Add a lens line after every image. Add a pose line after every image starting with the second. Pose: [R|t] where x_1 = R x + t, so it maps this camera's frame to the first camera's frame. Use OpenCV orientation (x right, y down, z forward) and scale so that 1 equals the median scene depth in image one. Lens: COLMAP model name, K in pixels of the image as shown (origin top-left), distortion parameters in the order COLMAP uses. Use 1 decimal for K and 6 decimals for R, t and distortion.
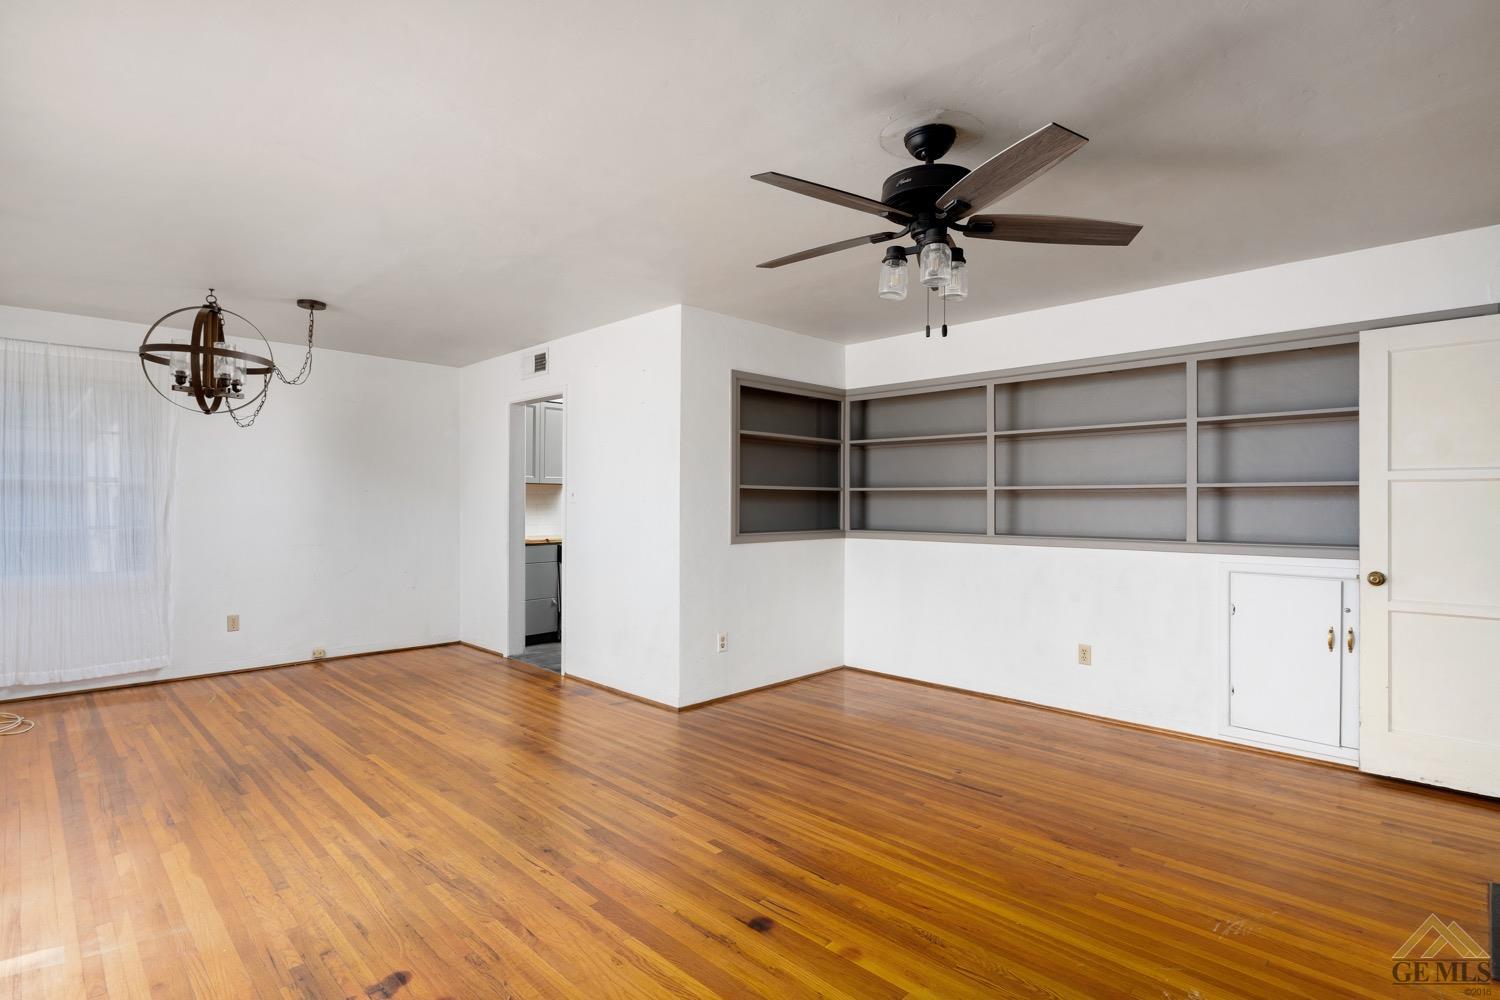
lens RADIAL K [[734.2, 0, 755.0], [0, 734.2, 514.4], [0, 0, 1]] dist [0.000798, 0.000237]
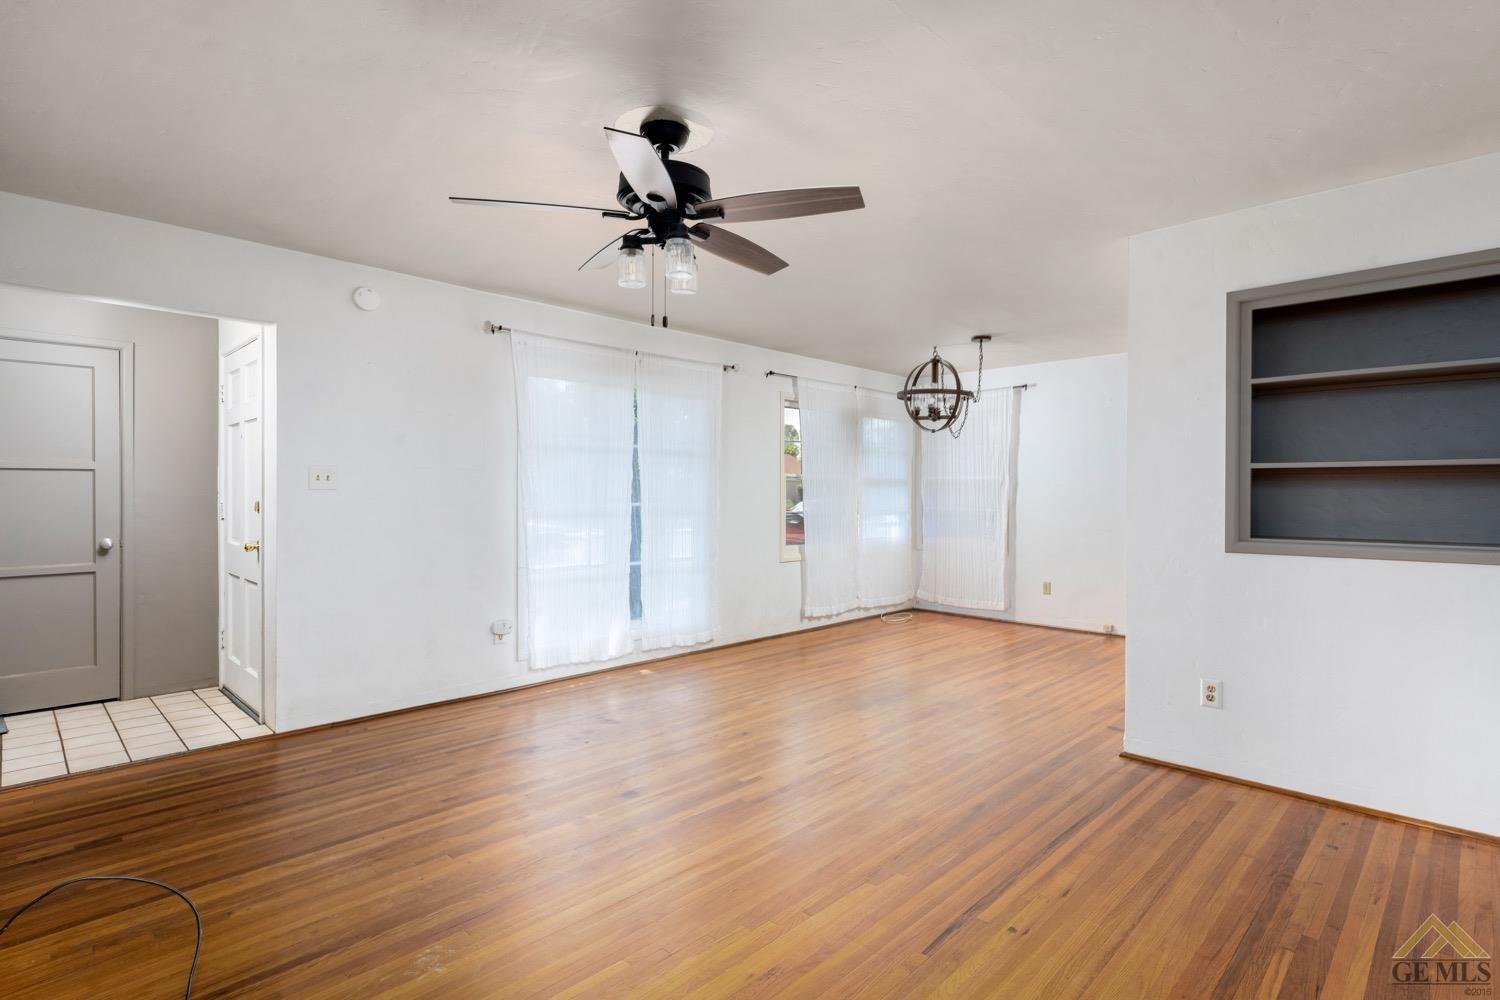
lens RADIAL K [[742.0, 0, 750.0], [0, 742.0, 500.0], [0, 0, 1]] dist [0.000708, 0.000125]
pose [[-0.000709, 0.007884, -0.999969, 0.693566], [-0.016017, 0.999841, 0.007895, -0.006409], [0.999871, 0.016022, -0.000583, 0.601340]]
